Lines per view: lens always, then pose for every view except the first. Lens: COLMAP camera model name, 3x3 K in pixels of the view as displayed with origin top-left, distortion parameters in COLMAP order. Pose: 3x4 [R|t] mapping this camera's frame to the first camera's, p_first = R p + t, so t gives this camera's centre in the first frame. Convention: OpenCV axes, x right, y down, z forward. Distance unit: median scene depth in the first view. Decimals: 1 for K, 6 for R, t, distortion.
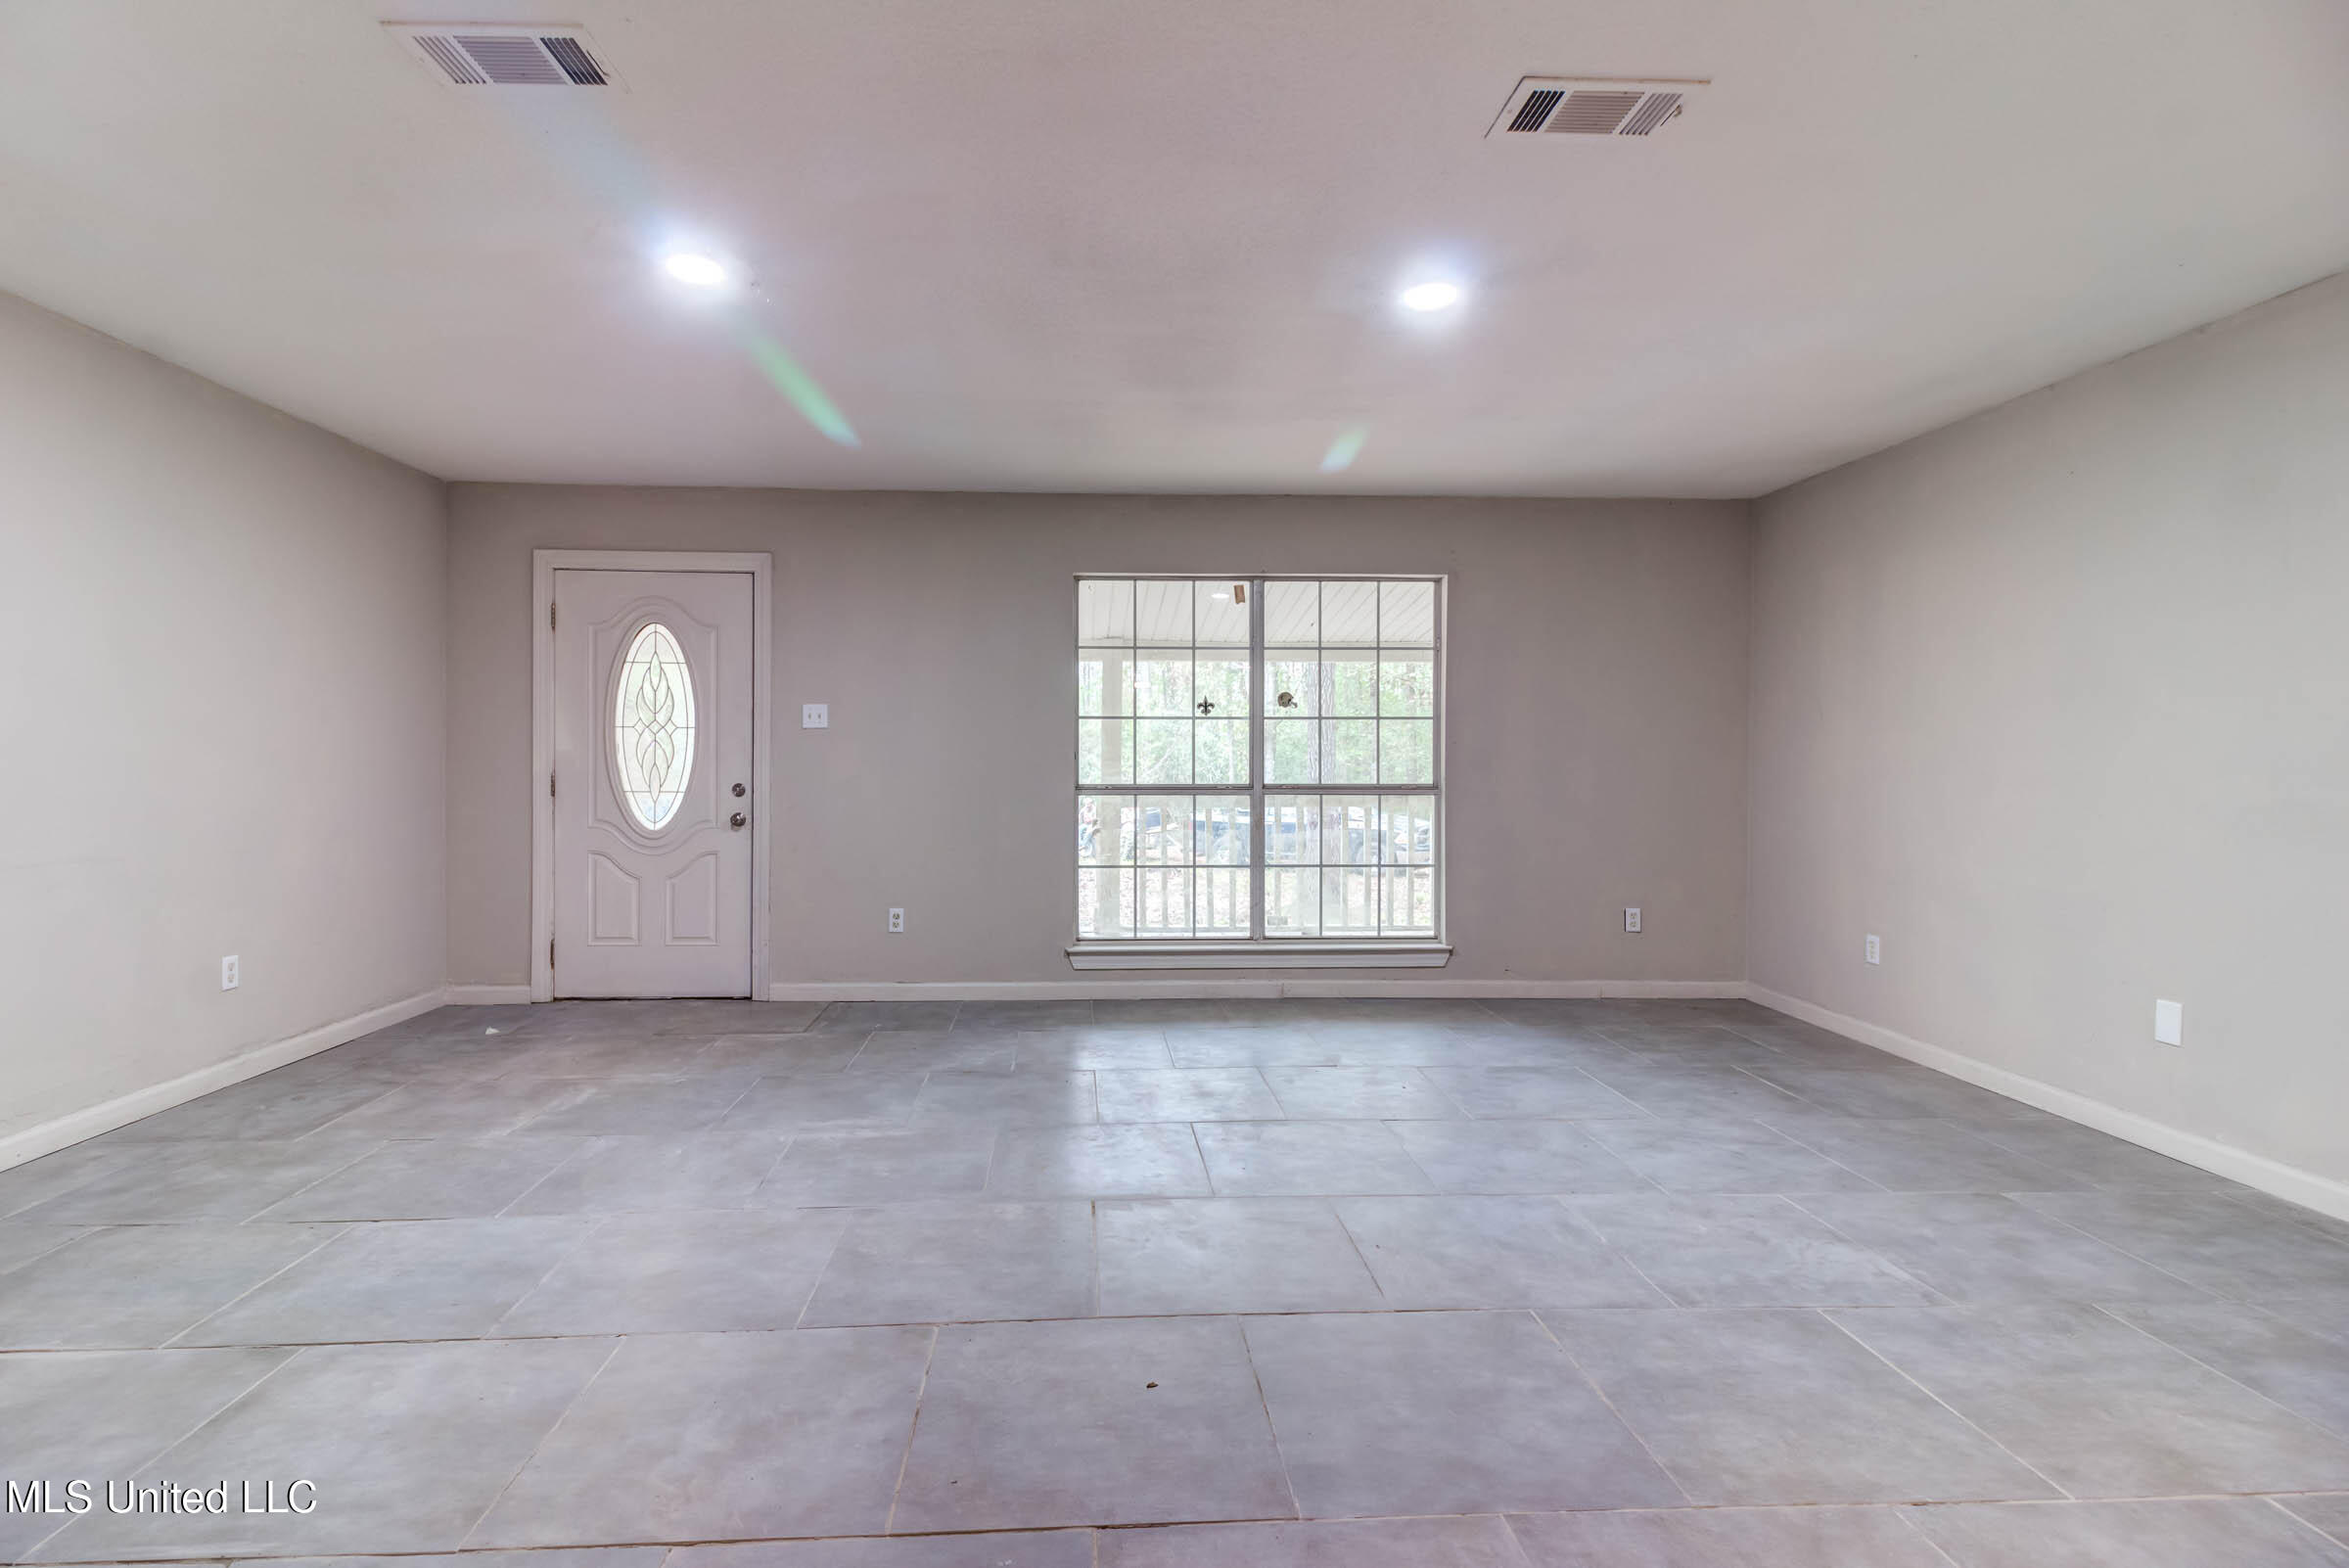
lens RADIAL K [[1085.6, 0, 1148.2], [0, 1085.6, 767.6], [0, 0, 1]] dist [0.014238, -0.010618]
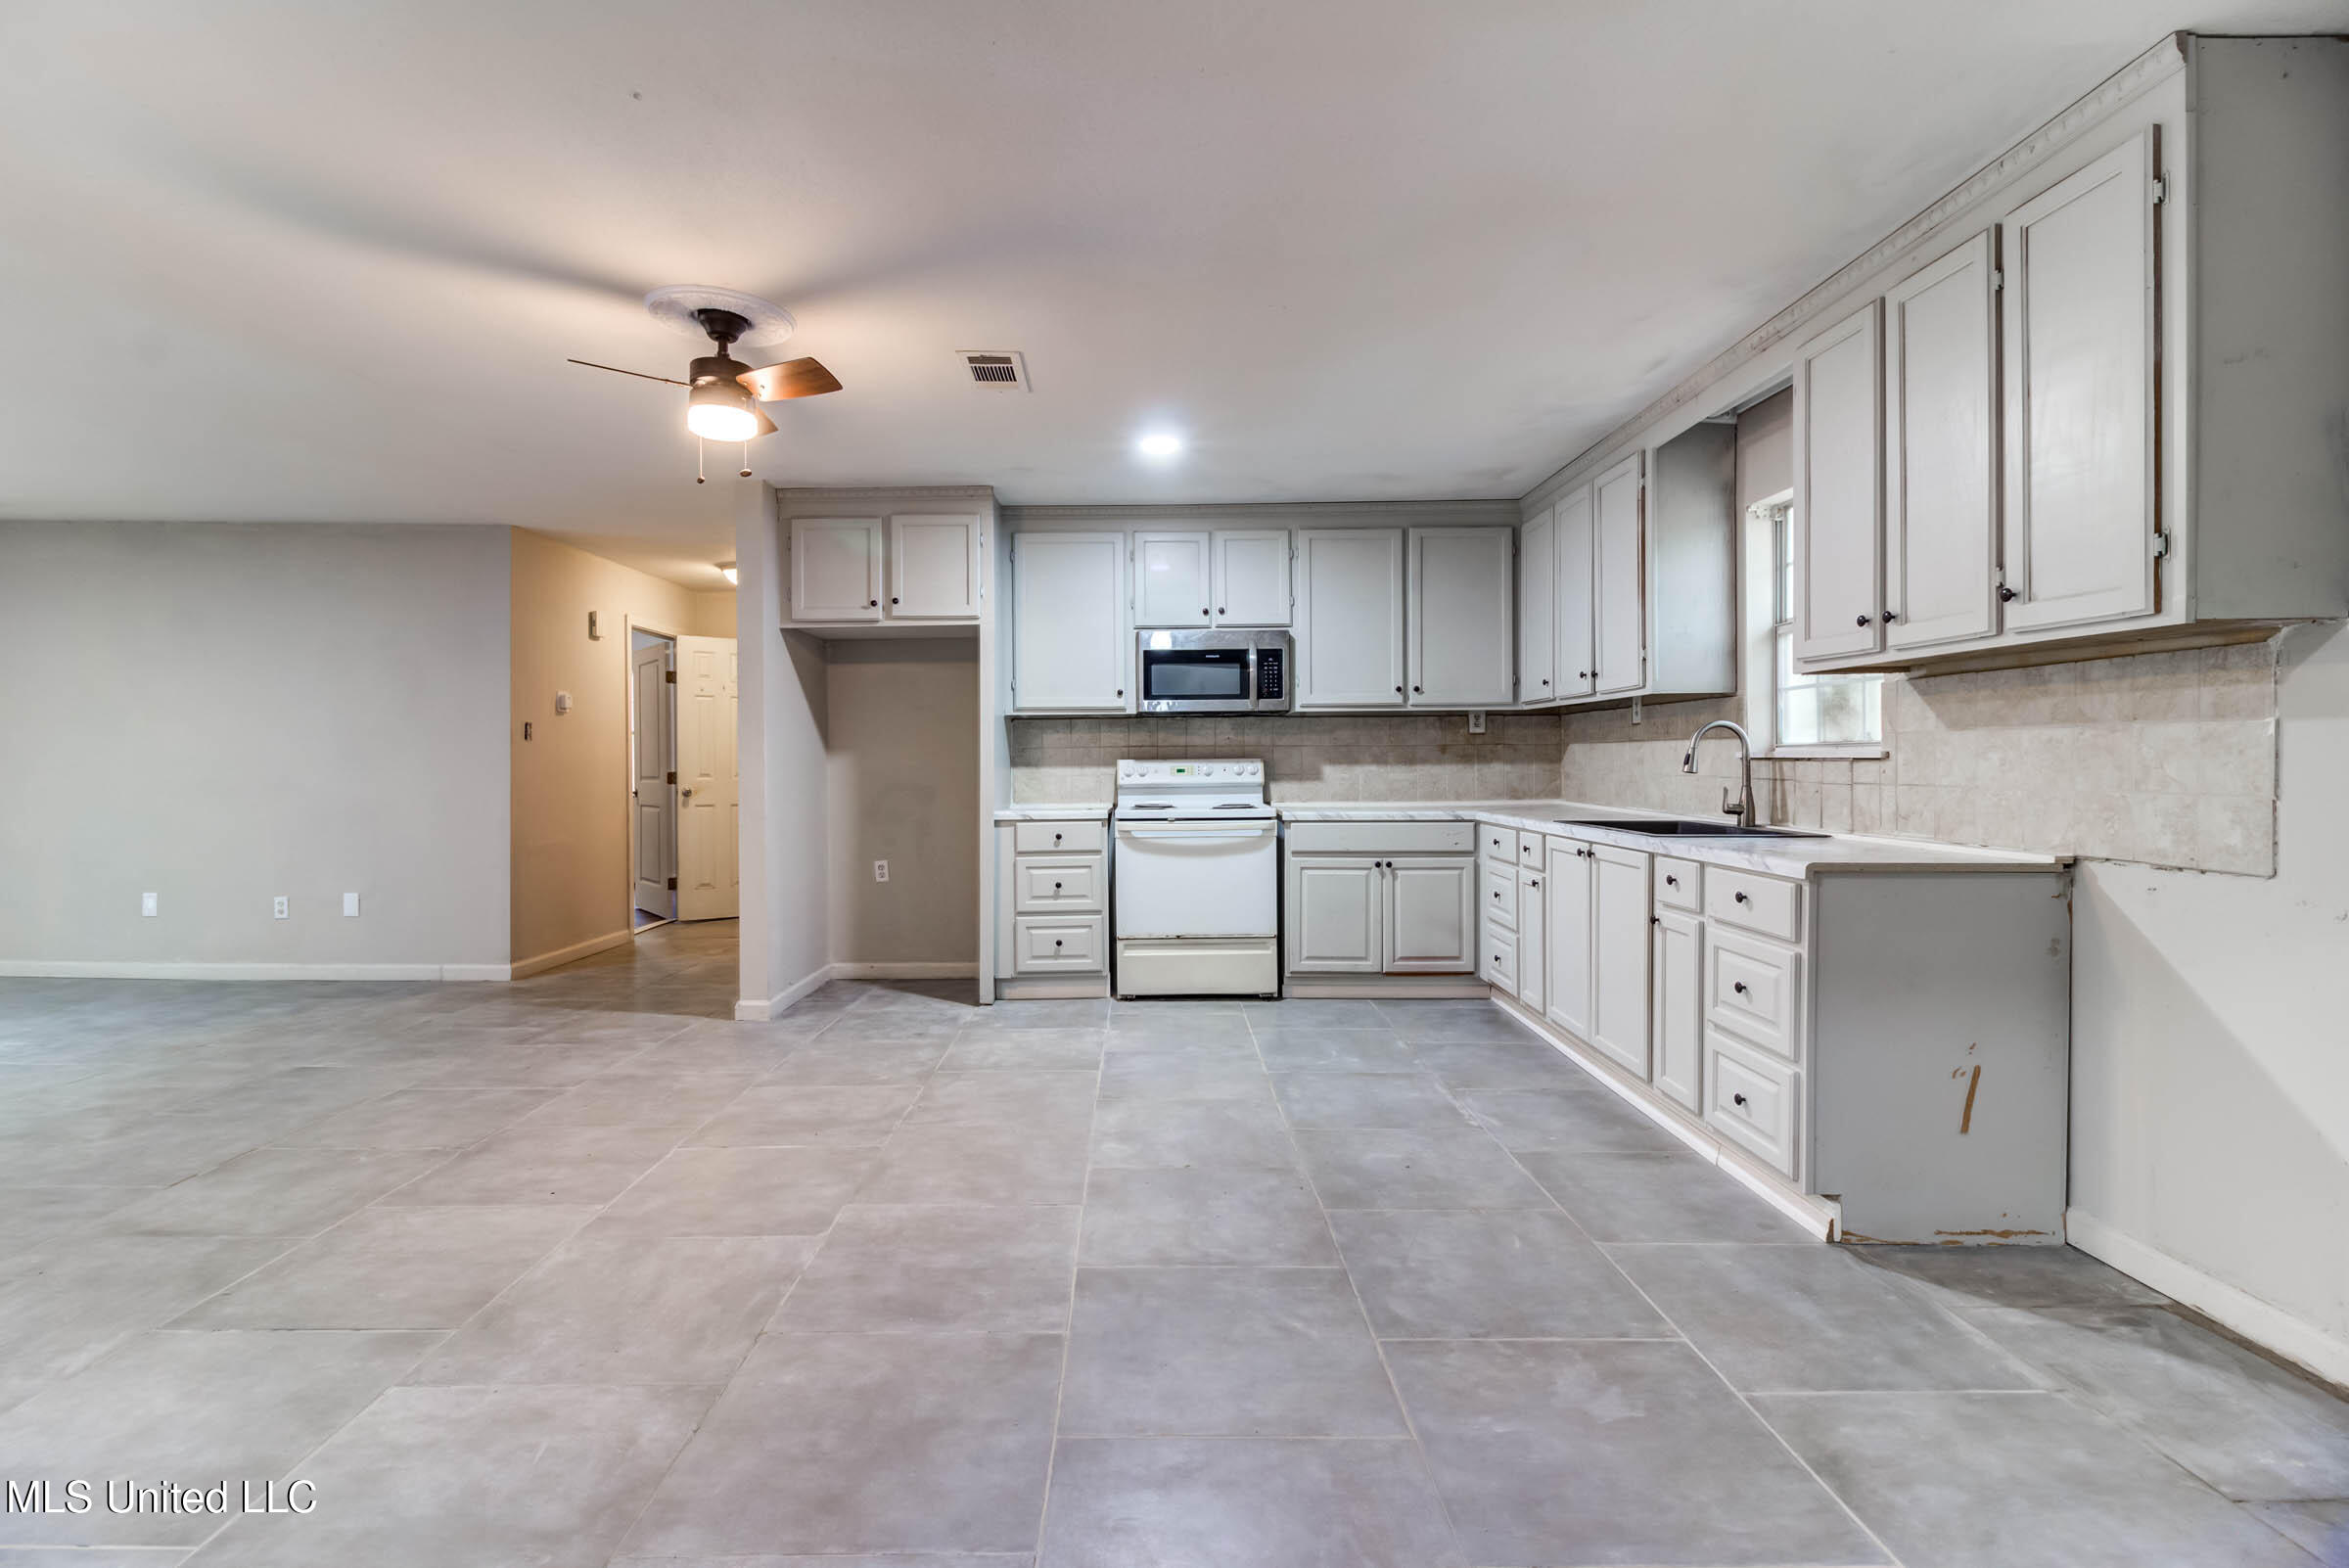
lens RADIAL K [[1085.6, 0, 1124.7], [0, 1085.6, 767.4], [0, 0, 1]] dist [0.014238, -0.010618]
pose [[0.063371, -0.004671, 0.997979, -0.475115], [-0.006166, 0.999968, 0.005072, -0.006942], [-0.997971, -0.006475, 0.063340, -0.450579]]
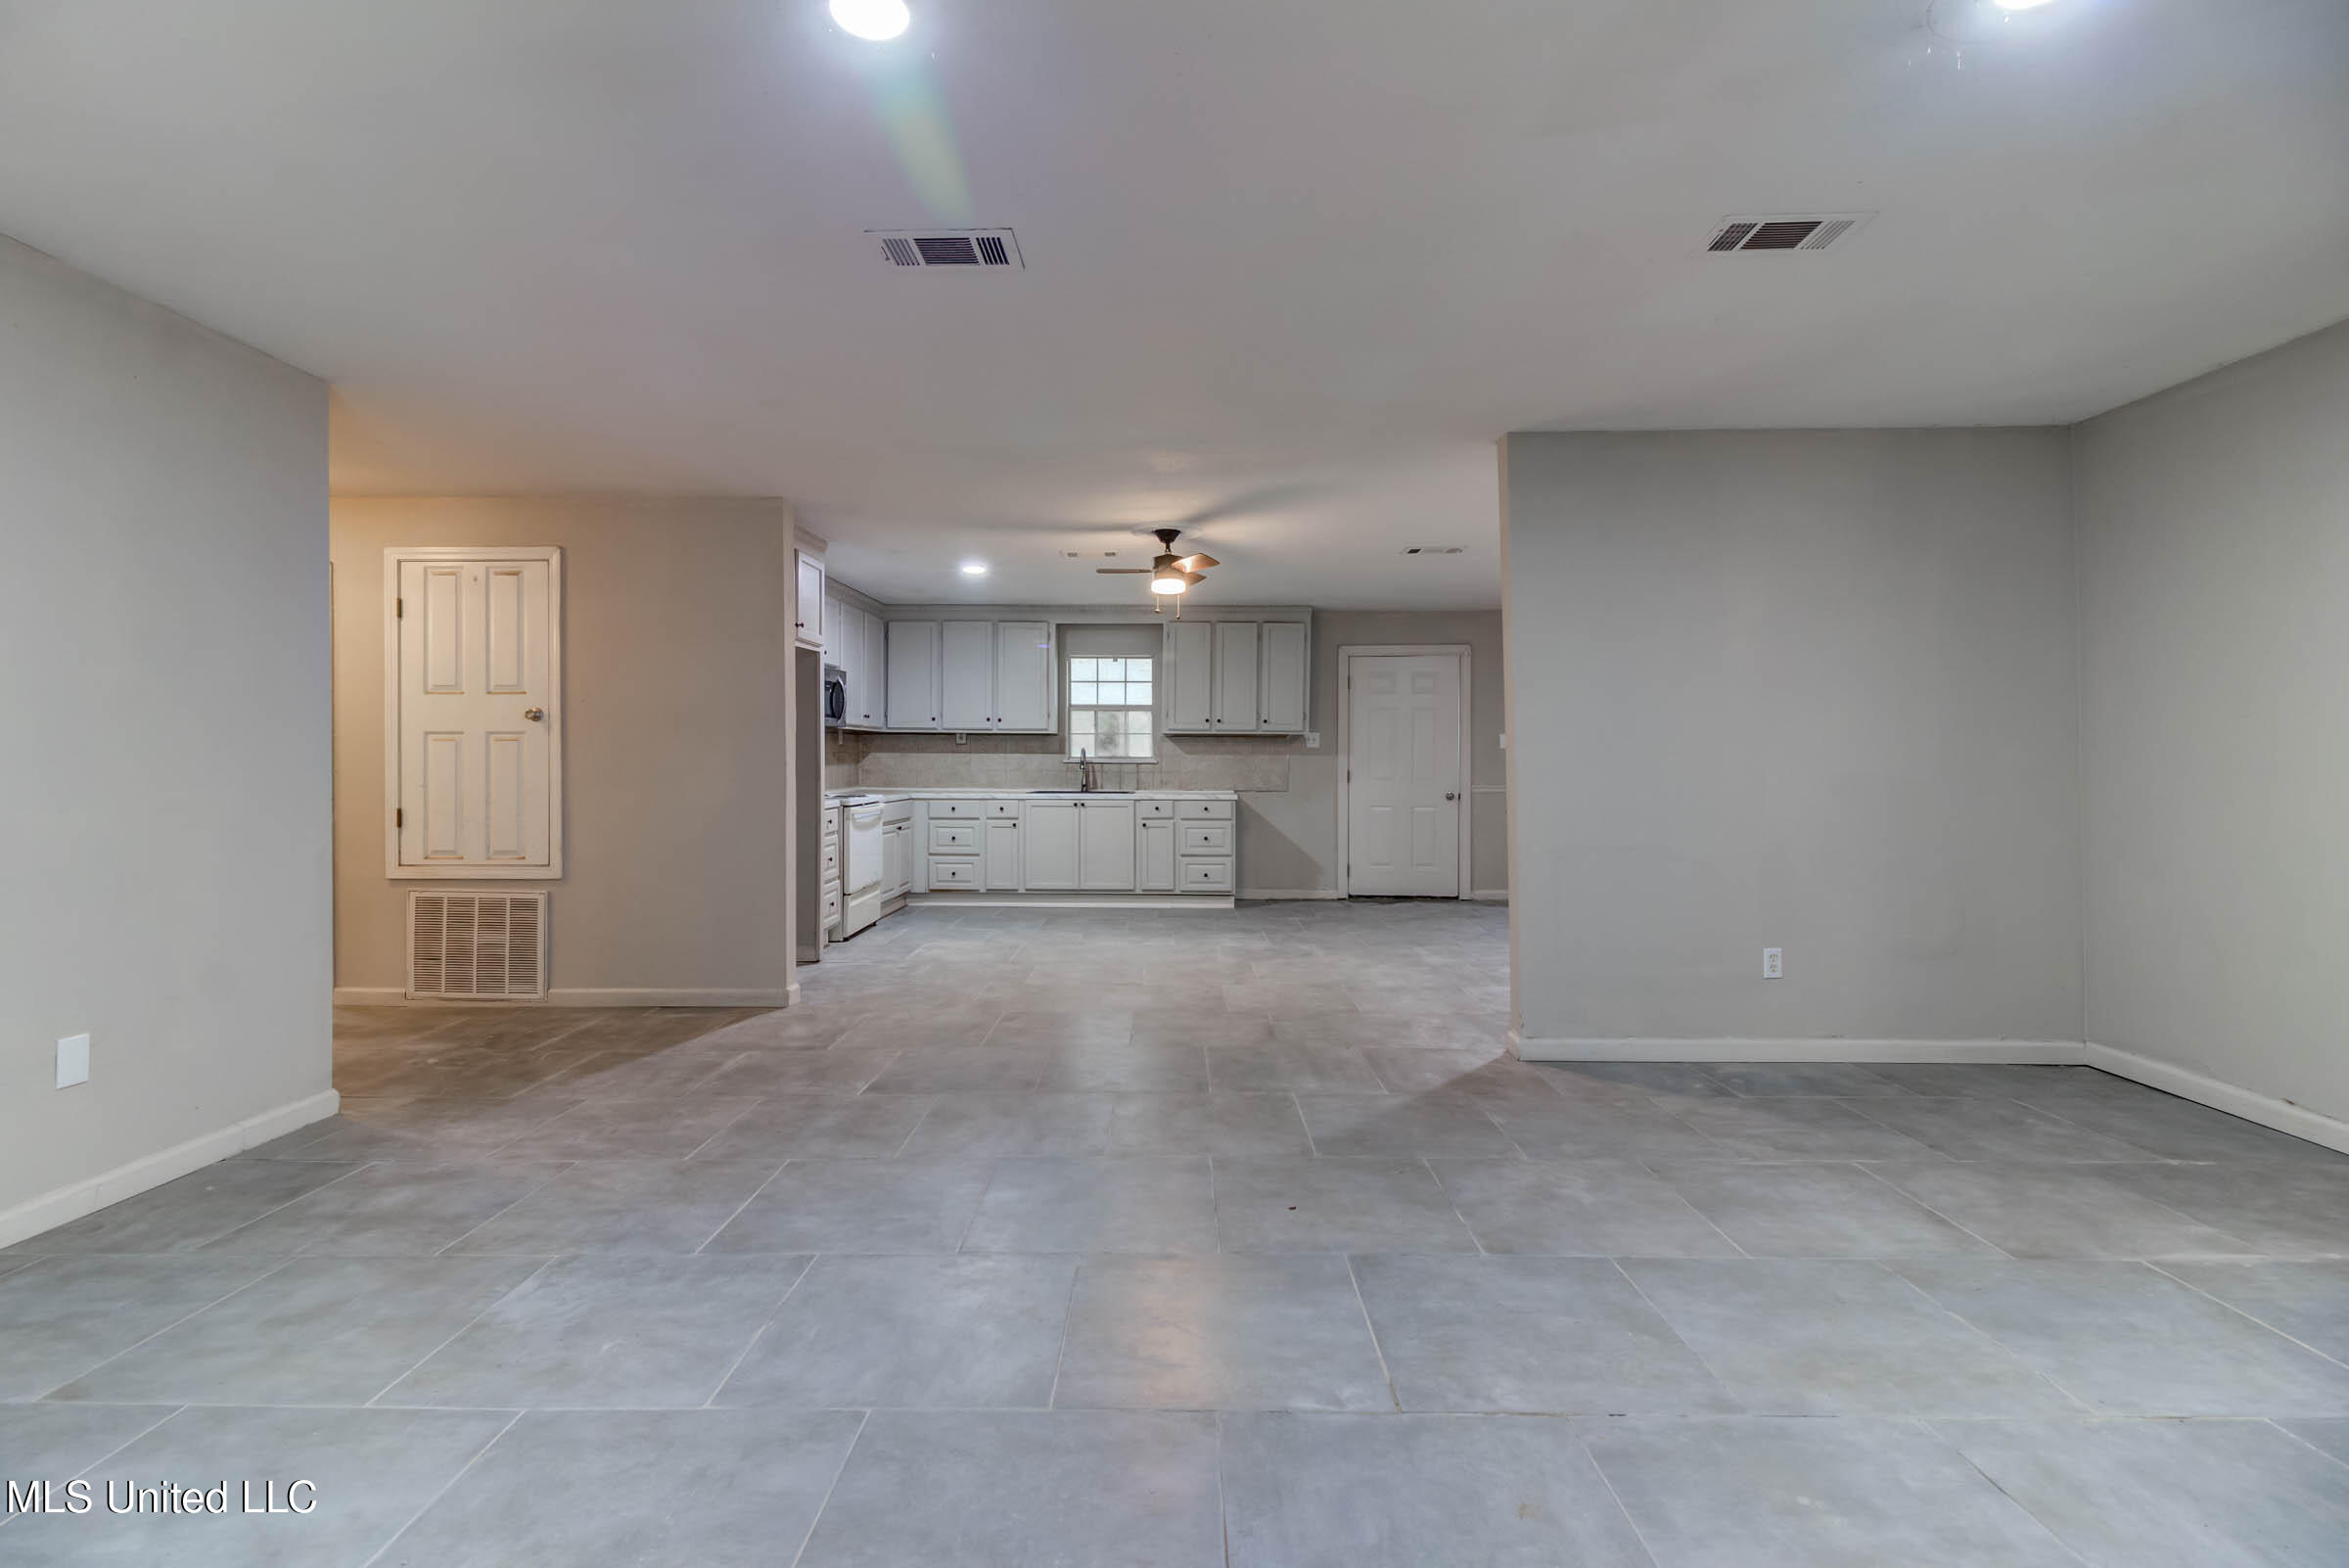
lens RADIAL K [[1085.6, 0, 1171.9], [0, 1085.6, 756.3], [0, 0, 1]] dist [0.014238, -0.010618]
pose [[-0.997560, -0.001580, 0.069799, 0.023675], [-0.002590, 0.999893, -0.014391, 0.002462], [-0.069768, -0.014537, -0.997457, 0.925111]]
